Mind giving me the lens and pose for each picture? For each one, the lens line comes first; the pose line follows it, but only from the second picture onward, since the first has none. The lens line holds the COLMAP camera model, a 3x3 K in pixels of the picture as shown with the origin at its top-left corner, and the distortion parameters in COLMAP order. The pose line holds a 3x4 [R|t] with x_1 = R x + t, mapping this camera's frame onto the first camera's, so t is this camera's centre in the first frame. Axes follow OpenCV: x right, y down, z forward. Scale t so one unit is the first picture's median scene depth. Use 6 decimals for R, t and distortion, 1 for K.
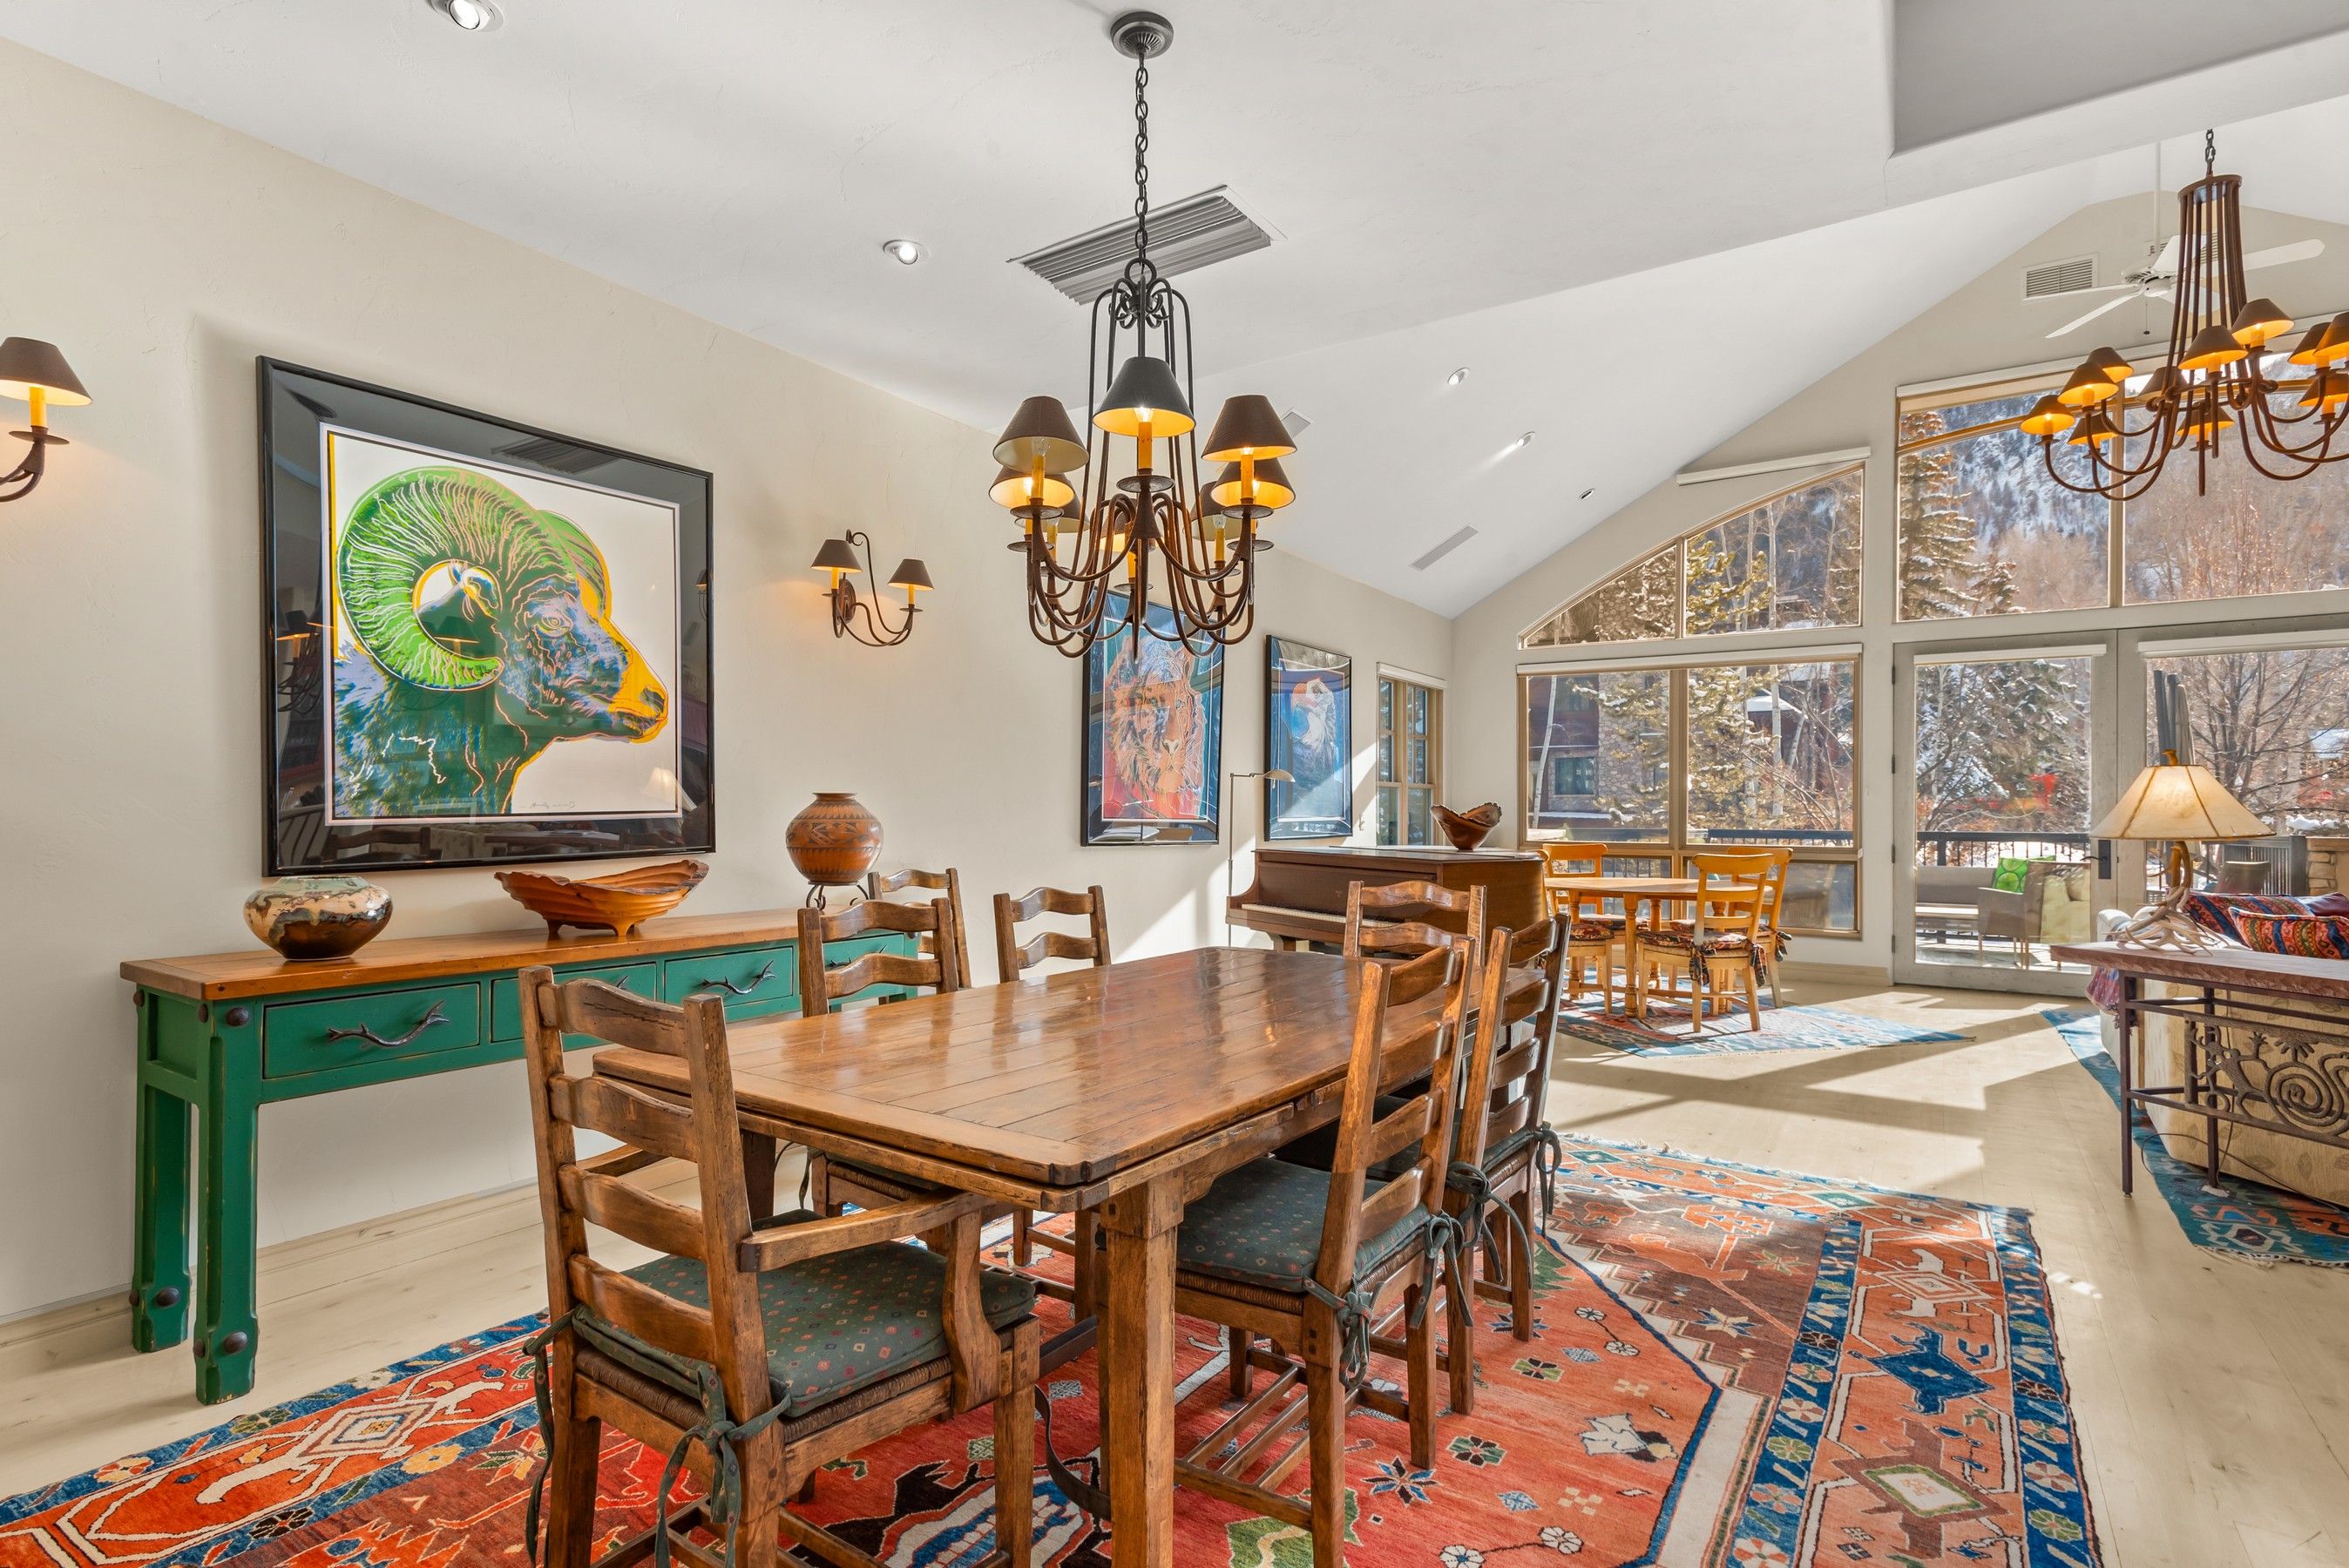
lens RADIAL K [[1171.7, 0, 1161.8], [0, 1171.7, 809.6], [0, 0, 1]] dist [0.017292, -0.000705]
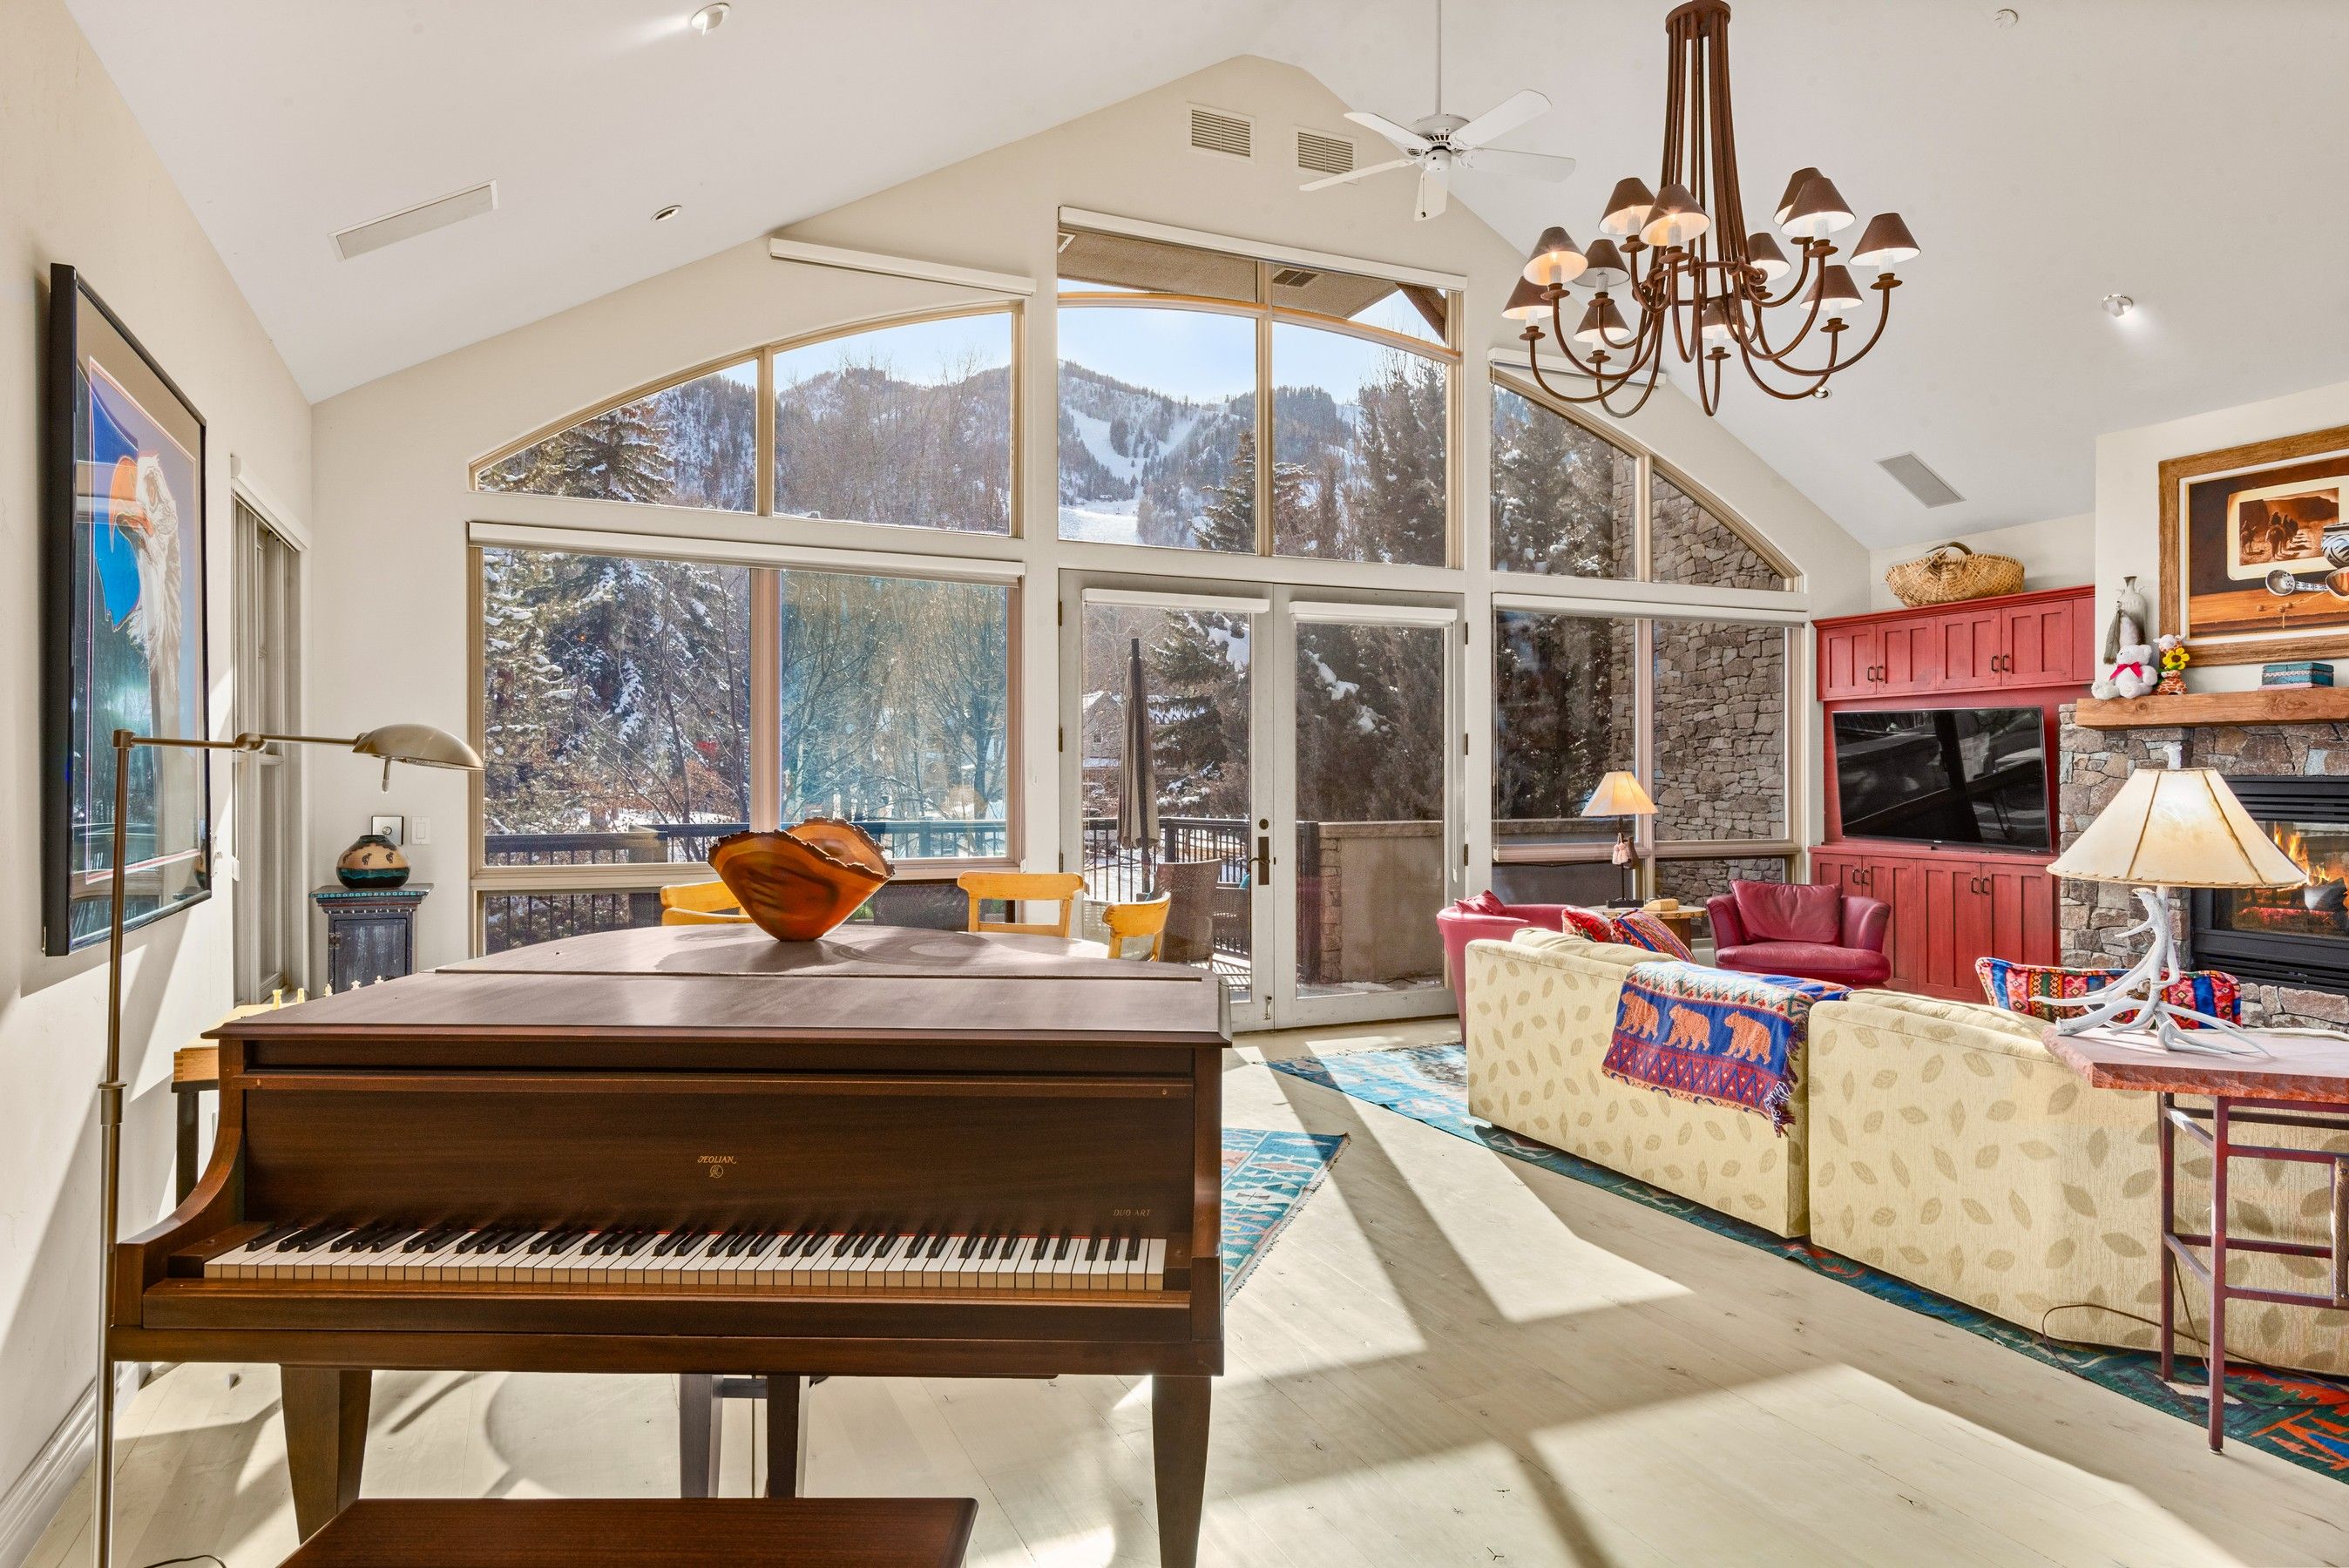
lens RADIAL K [[1407.6, 0, 1175.2], [0, 1407.6, 778.6], [0, 0, 1]] dist [0.028220, -0.016586]
pose [[0.538696, -0.001999, 0.842498, -0.079947], [0.000991, 0.999998, 0.001740, -0.022186], [-0.842499, -0.000102, 0.538697, 0.694648]]
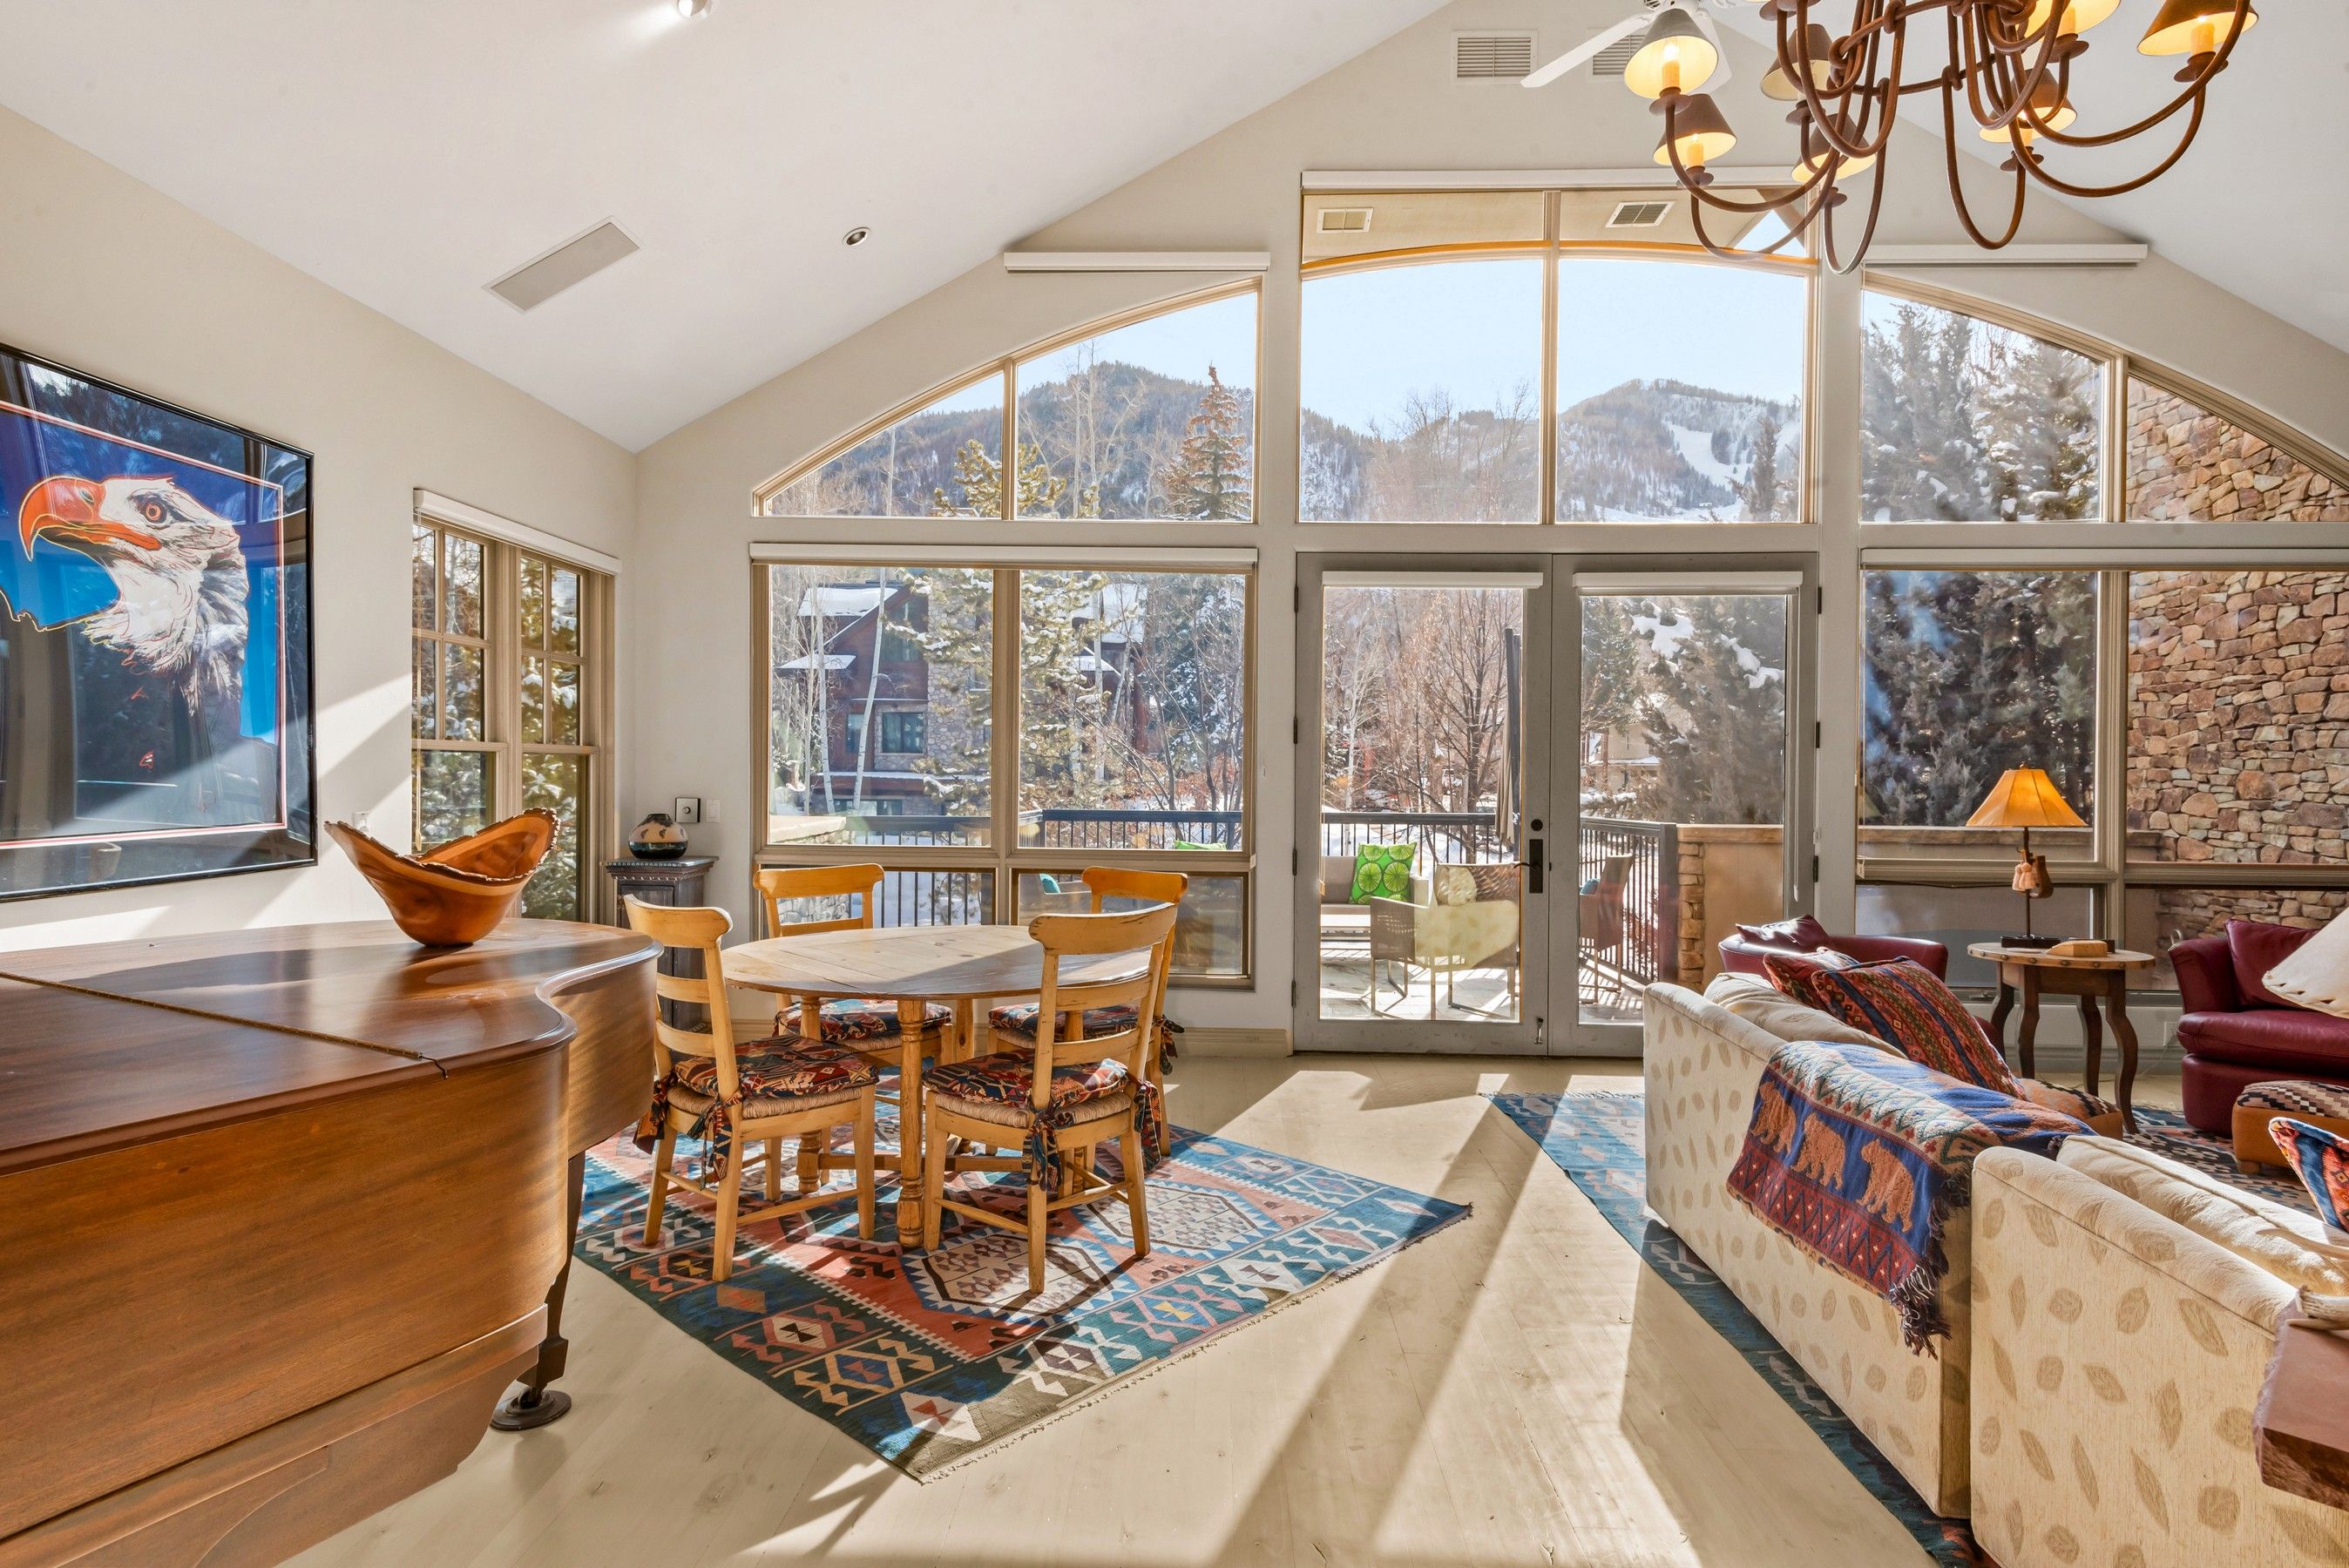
lens RADIAL K [[1232.2, 0, 1175.6], [0, 1232.2, 779.5], [0, 0, 1]] dist [0.026692, -0.012578]
pose [[0.852696, 0.001752, 0.522404, 0.271184], [-0.007753, 0.999927, 0.009302, -0.022530], [-0.522349, -0.011981, 0.852647, 0.614734]]
